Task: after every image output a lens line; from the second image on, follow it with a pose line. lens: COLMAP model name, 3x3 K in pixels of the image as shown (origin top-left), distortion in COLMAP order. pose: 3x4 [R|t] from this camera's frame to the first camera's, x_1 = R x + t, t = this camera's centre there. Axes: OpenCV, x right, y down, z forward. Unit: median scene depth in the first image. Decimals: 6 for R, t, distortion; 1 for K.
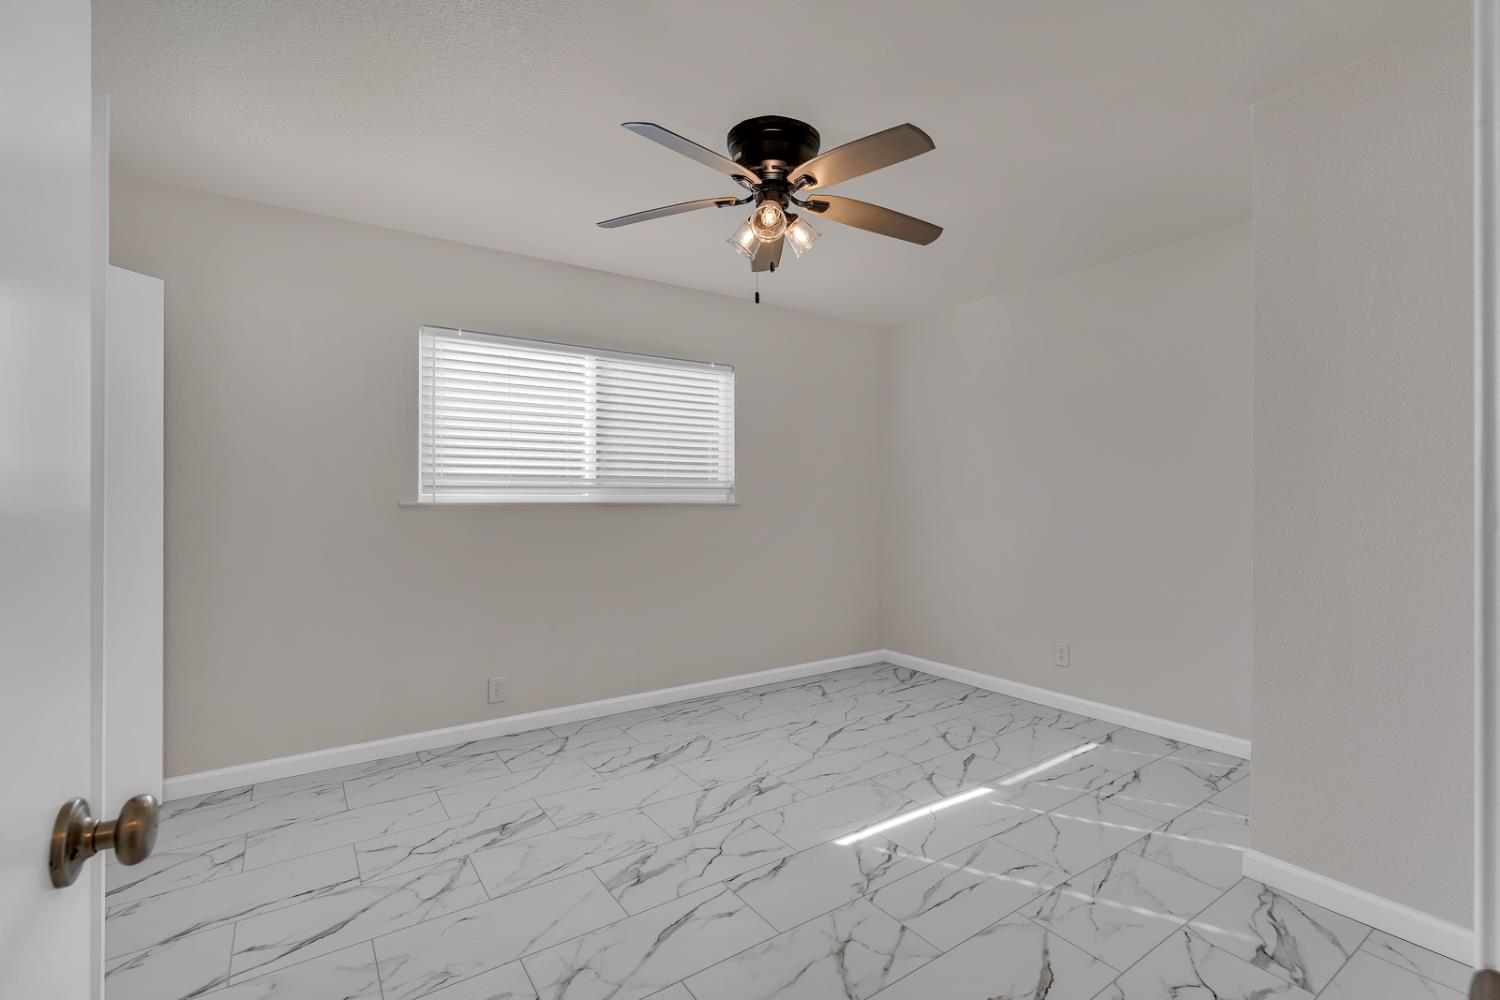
lens RADIAL K [[680.5, 0, 753.4], [0, 680.5, 496.9], [0, 0, 1]] dist [-0.002187, -0.000153]
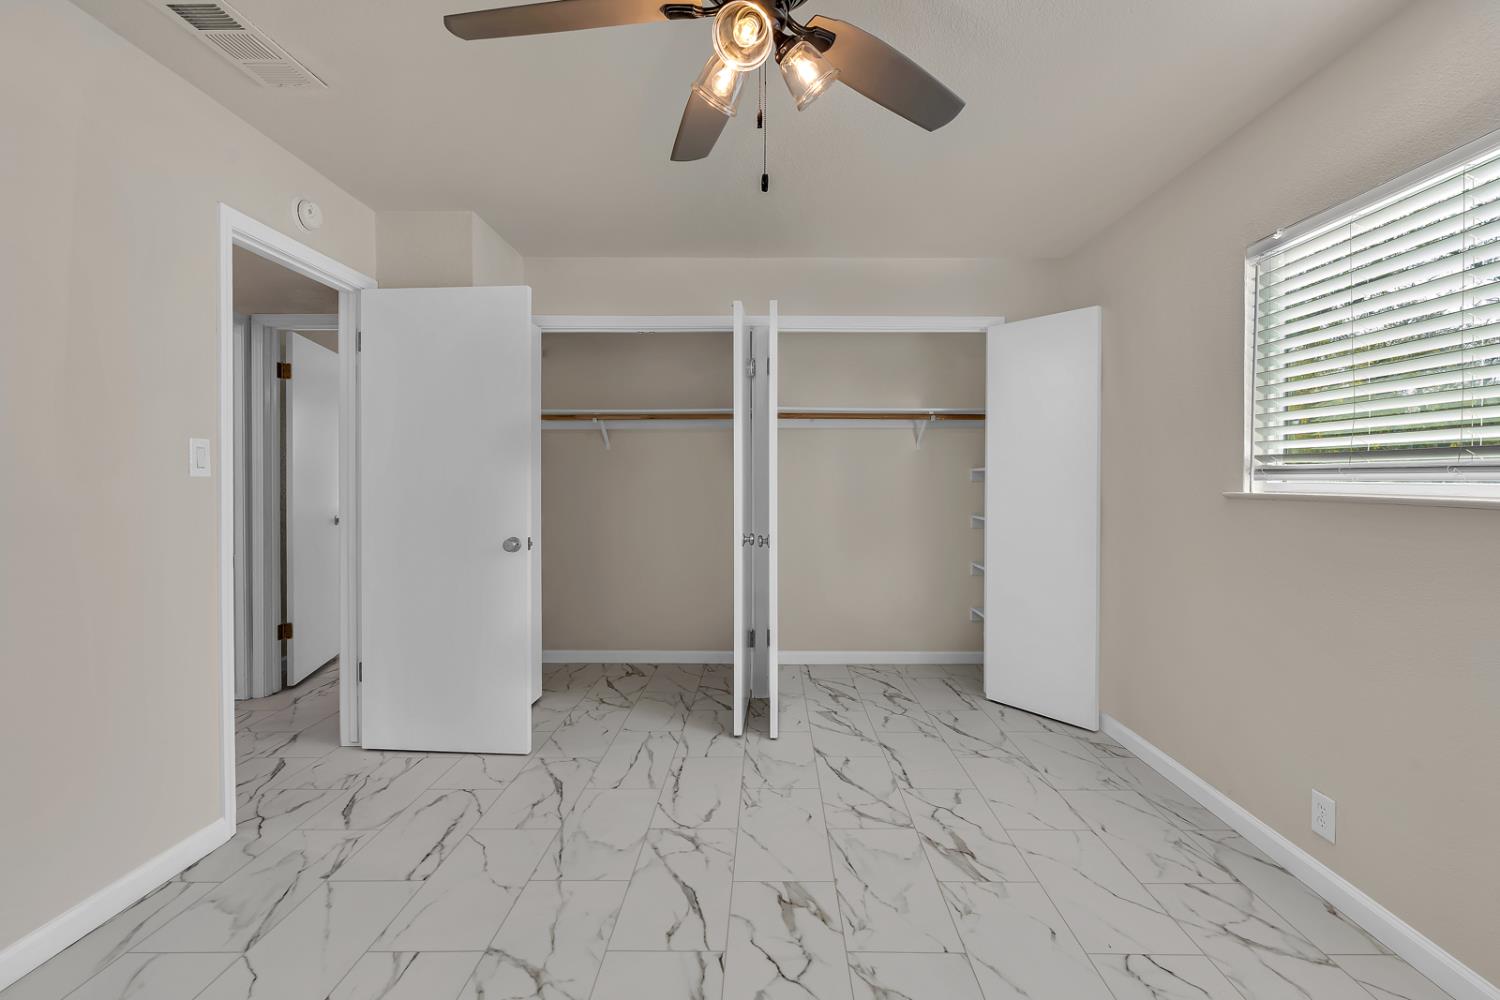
lens RADIAL K [[680.5, 0, 775.9], [0, 680.5, 482.1], [0, 0, 1]] dist [-0.002187, -0.000153]
pose [[-0.562921, 0.003277, -0.826504, 0.541331], [-0.004365, 0.999966, 0.006938, -0.008954], [0.826499, 0.007513, -0.562888, 1.365555]]
